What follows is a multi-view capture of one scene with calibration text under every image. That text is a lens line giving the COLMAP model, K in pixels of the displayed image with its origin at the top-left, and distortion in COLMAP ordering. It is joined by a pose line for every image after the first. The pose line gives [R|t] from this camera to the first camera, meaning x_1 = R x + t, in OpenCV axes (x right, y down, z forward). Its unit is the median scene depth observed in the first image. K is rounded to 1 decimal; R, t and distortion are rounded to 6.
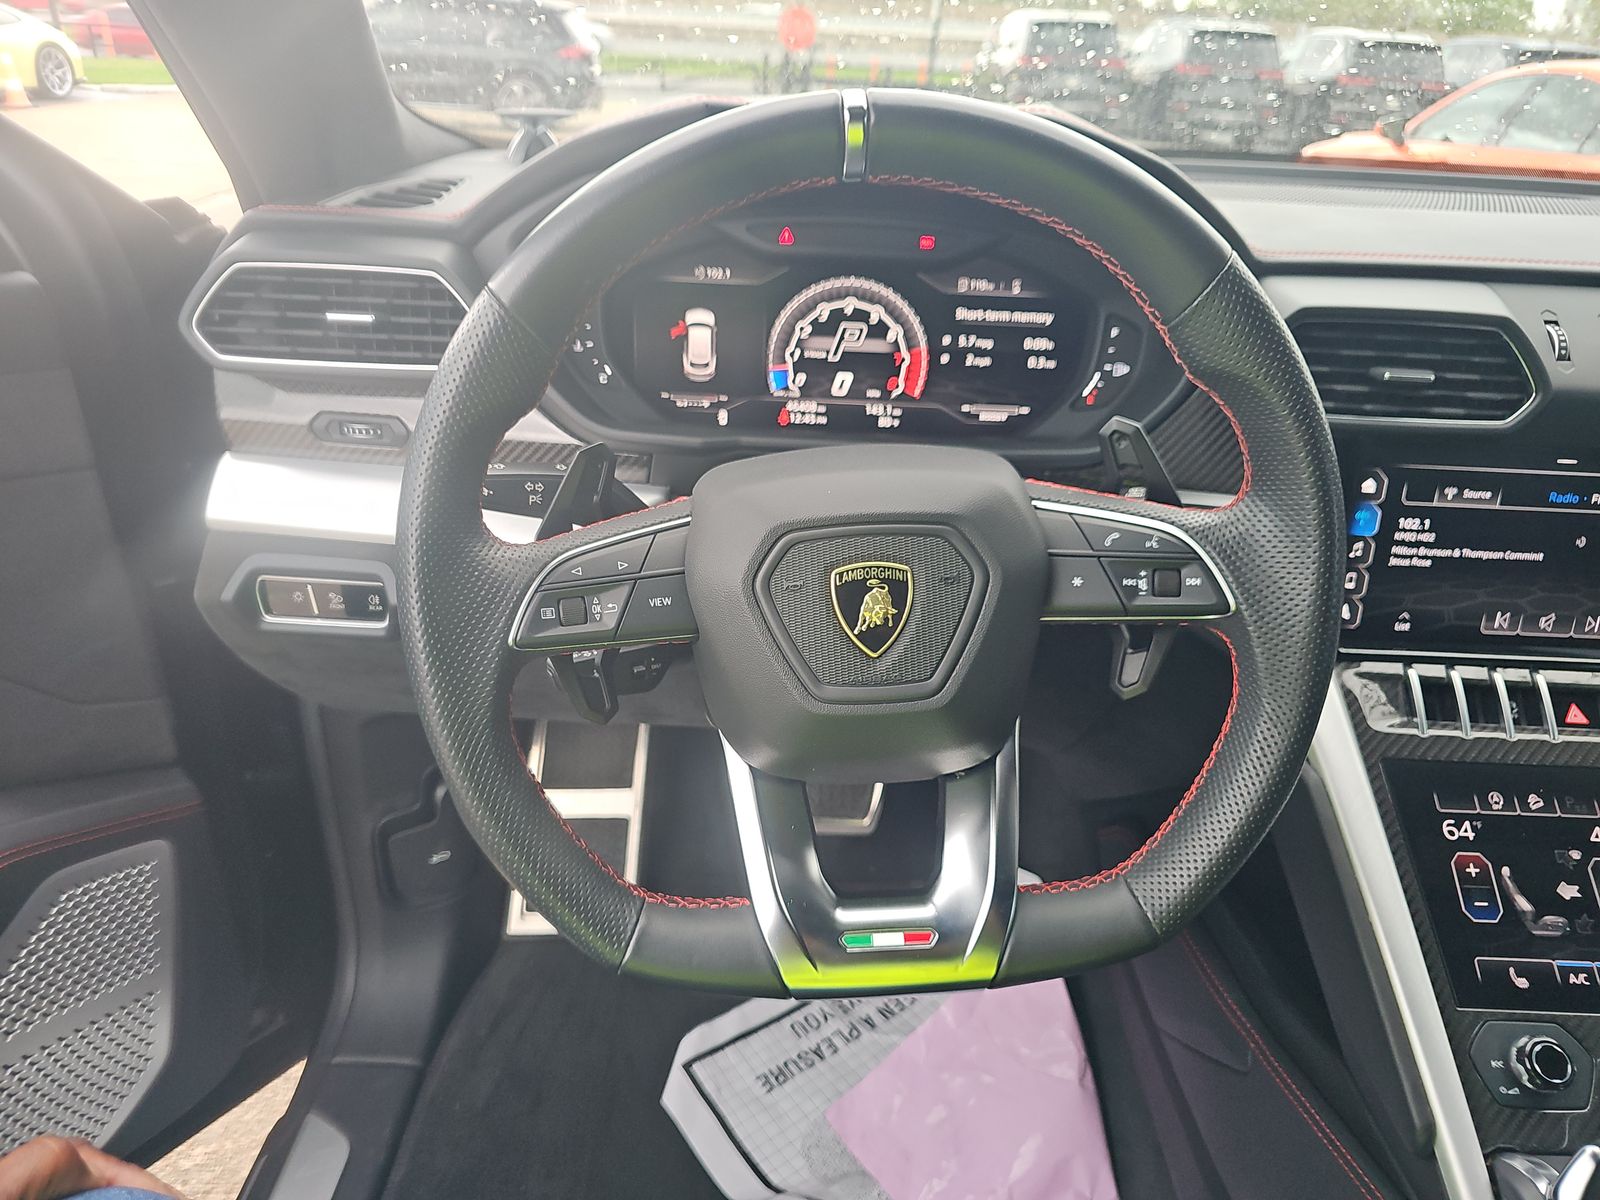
lens RADIAL K [[1055.2, 0, 795.7], [0, 1055.2, 602.8], [0, 0, 1]] dist [0.021203, -0.013133]
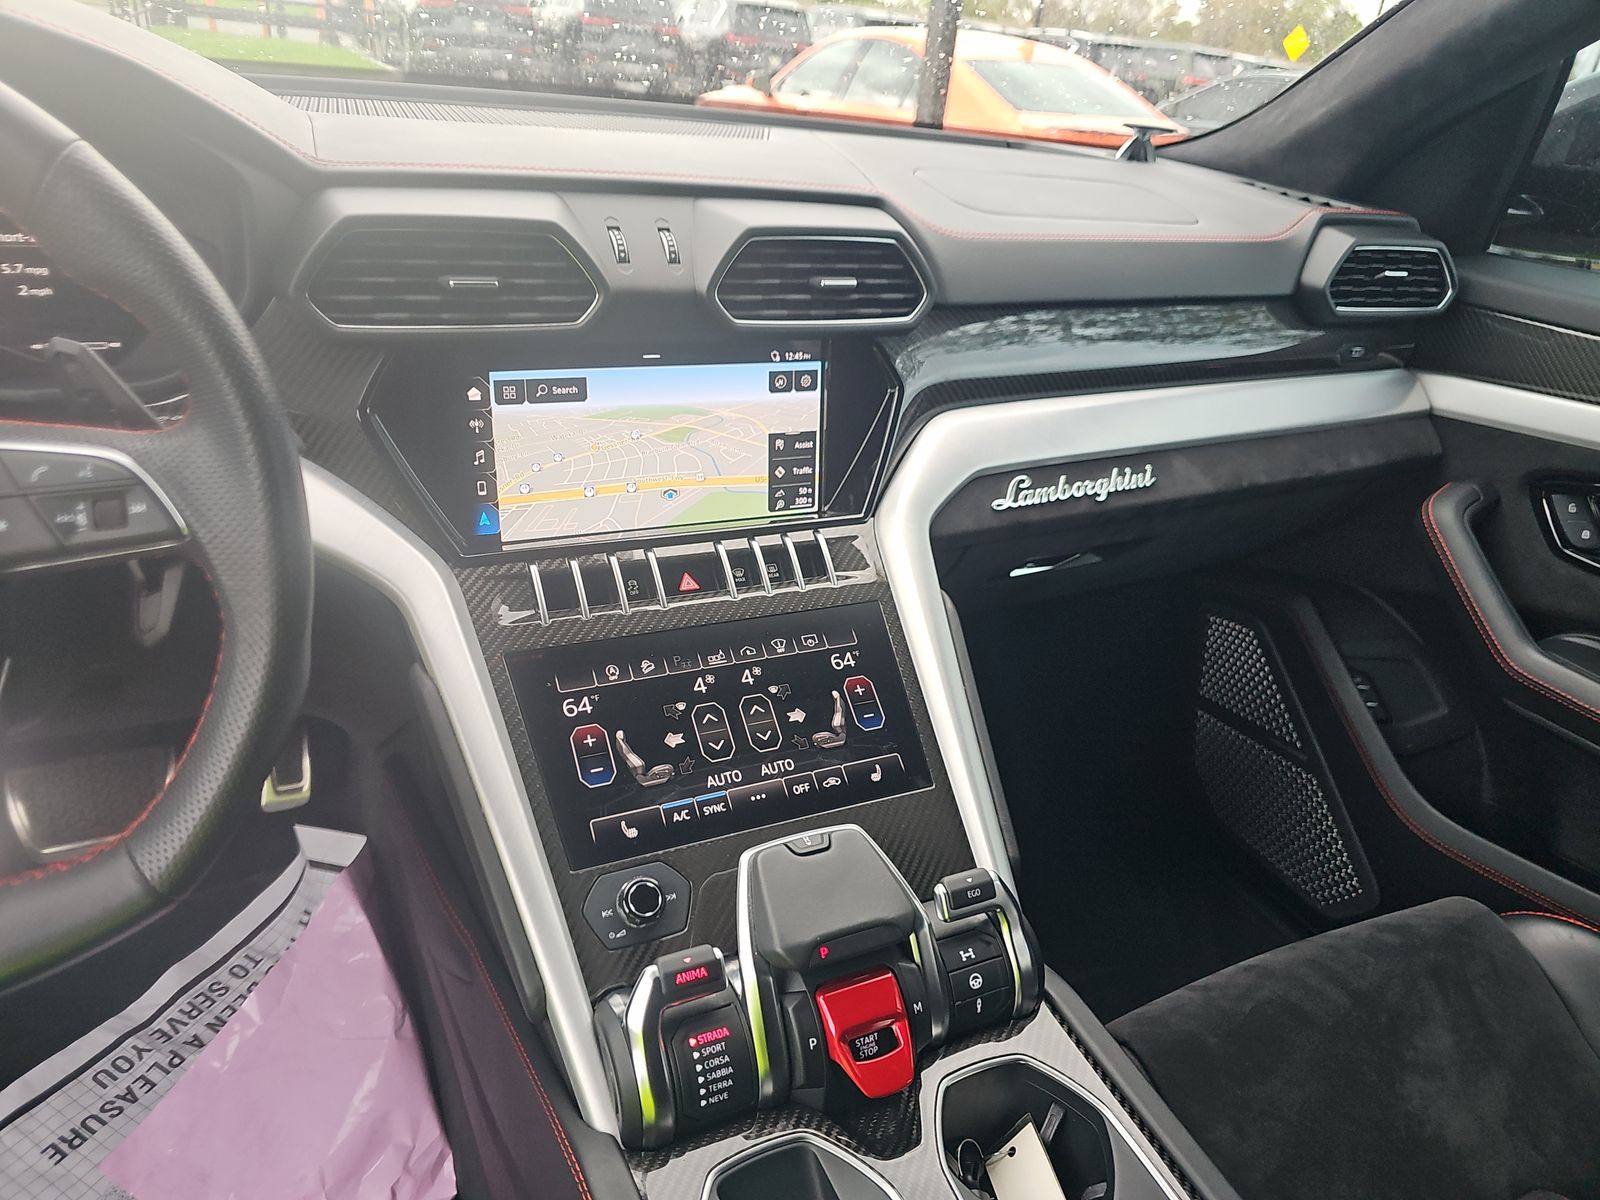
lens RADIAL K [[1055.2, 0, 760.2], [0, 1055.2, 580.4], [0, 0, 1]] dist [0.021203, -0.013133]
pose [[0.903454, -0.160786, 0.397390, 0.383027], [0.151465, 0.986933, 0.054967, 0.057338], [-0.401035, 0.010530, 0.916002, -0.047090]]
